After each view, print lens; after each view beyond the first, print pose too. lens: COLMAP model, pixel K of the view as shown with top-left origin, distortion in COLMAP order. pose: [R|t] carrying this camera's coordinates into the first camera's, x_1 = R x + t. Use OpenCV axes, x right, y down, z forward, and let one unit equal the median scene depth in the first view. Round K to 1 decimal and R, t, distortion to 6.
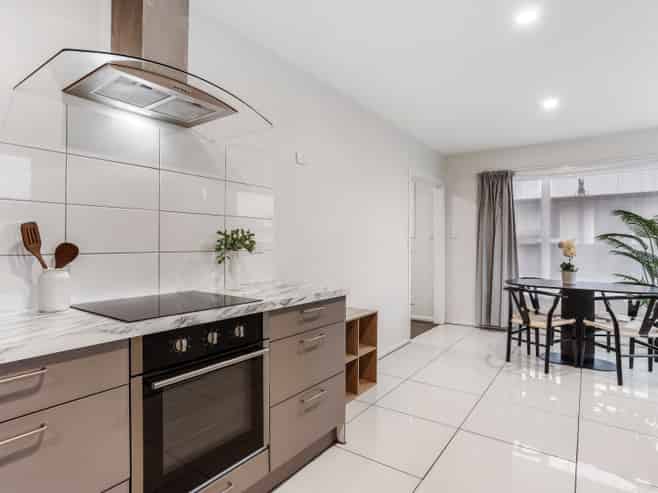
lens RADIAL K [[368.4, 0, 329.0], [0, 368.4, 246.5], [0, 0, 1]] dist [-0.037839, 0.025857]
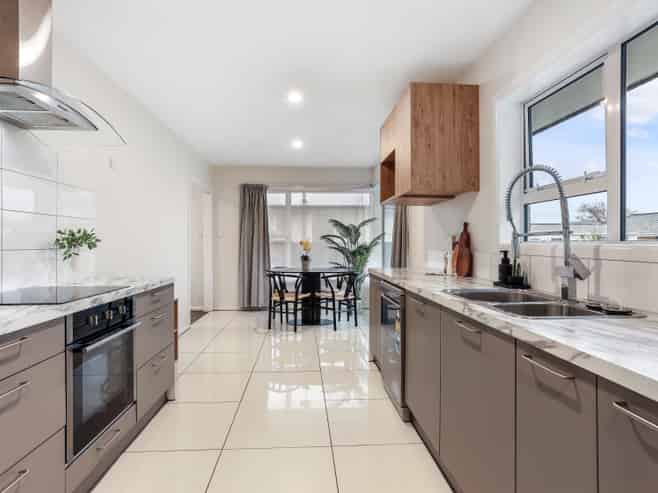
lens RADIAL K [[368.4, 0, 329.0], [0, 368.4, 246.5], [0, 0, 1]] dist [-0.037839, 0.025857]
pose [[0.768613, -0.009573, 0.639642, -0.213601], [0.006158, 0.999952, 0.007565, 0.001490], [-0.639684, -0.001876, 0.768635, -0.189507]]
